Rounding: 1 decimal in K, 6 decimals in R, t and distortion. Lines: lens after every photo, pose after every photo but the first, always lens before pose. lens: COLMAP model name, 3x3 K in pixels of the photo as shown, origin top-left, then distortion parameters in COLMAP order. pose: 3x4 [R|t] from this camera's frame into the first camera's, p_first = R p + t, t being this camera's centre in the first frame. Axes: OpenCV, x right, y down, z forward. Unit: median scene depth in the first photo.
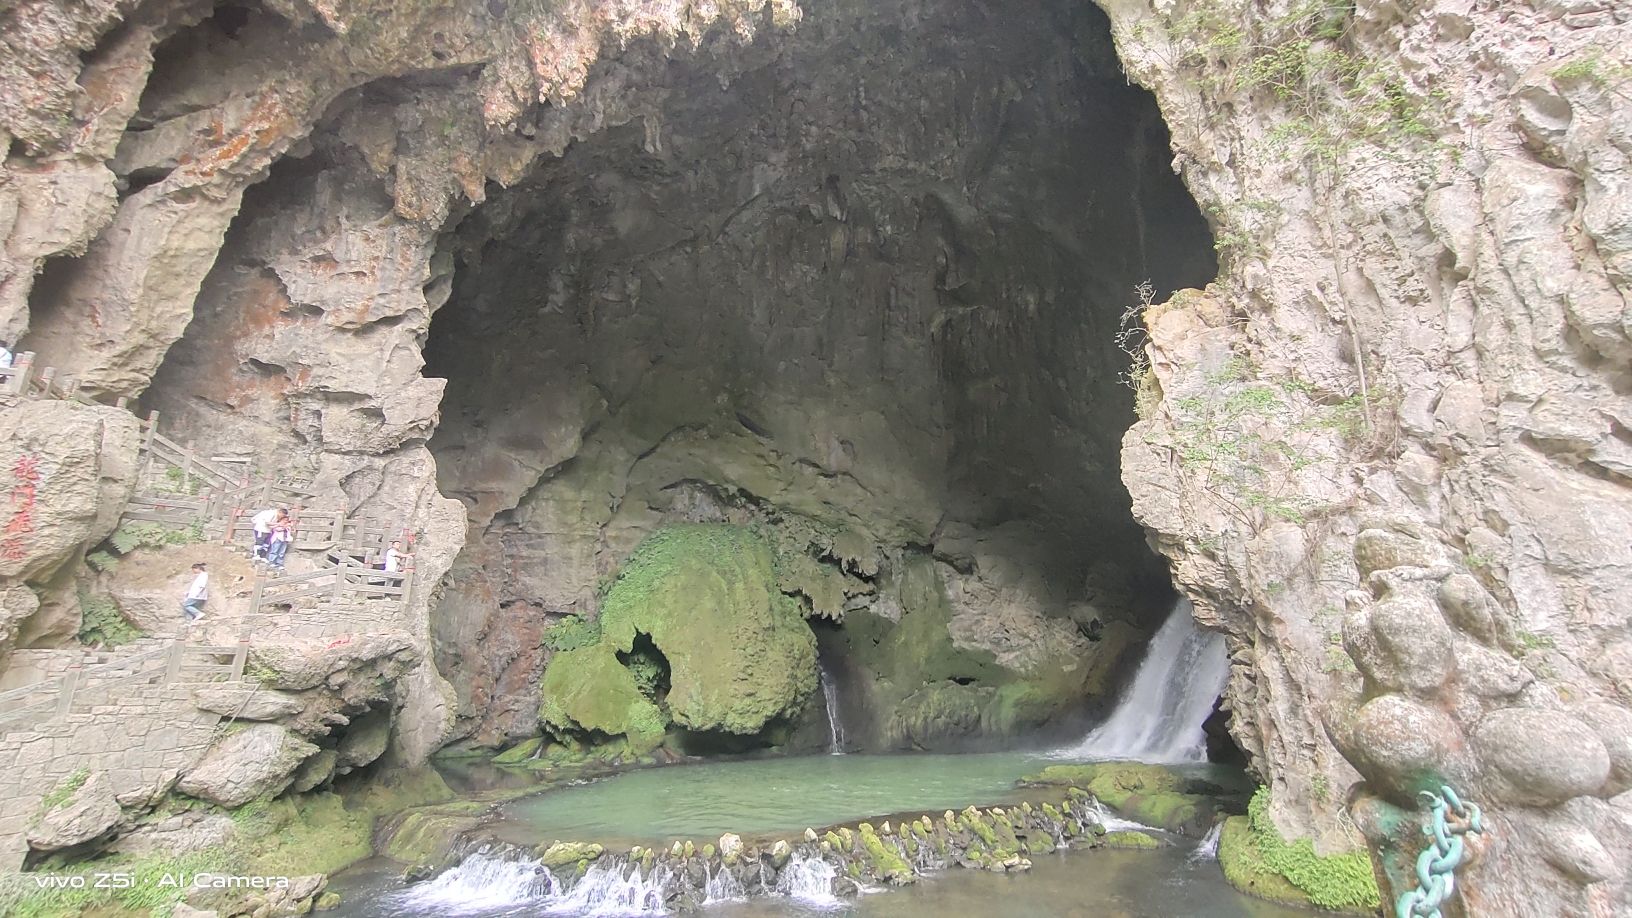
lens RADIAL K [[738.7, 0, 816.0], [0, 738.7, 459.0], [0, 0, 1]] dist [-0.018036, 0.009428]
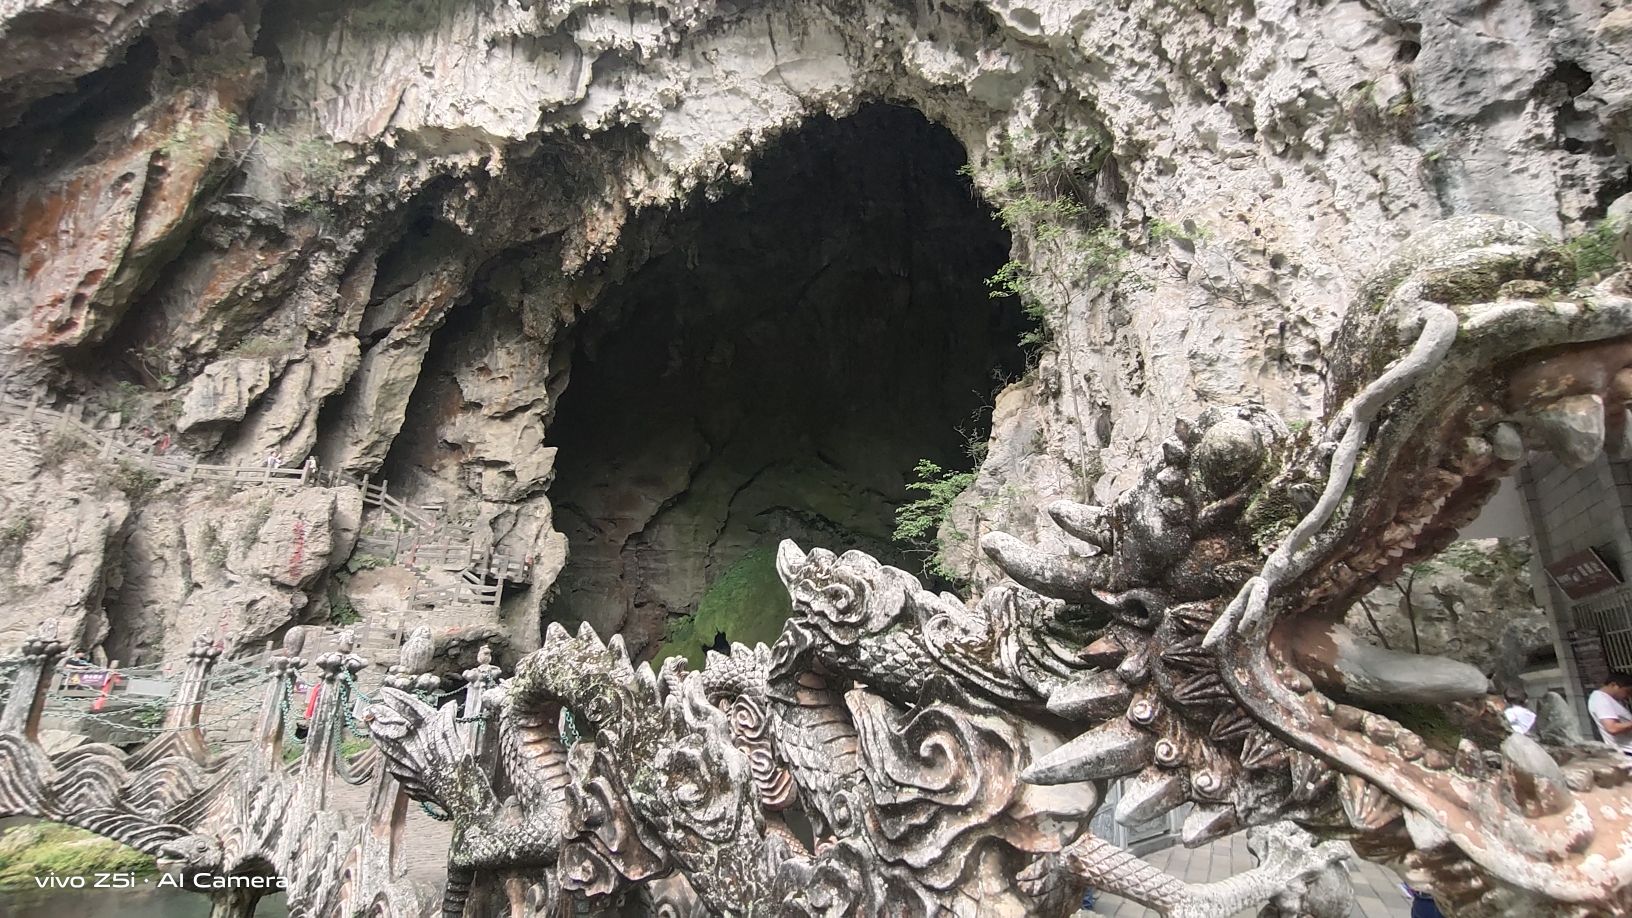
lens RADIAL K [[741.0, 0, 818.7], [0, 741.0, 463.5], [0, 0, 1]] dist [-0.021697, -0.000082]
pose [[0.950428, -0.021589, -0.310195, 0.448213], [0.023404, 0.999724, 0.002130, -0.073675], [0.310063, -0.009284, 0.950671, -0.215757]]
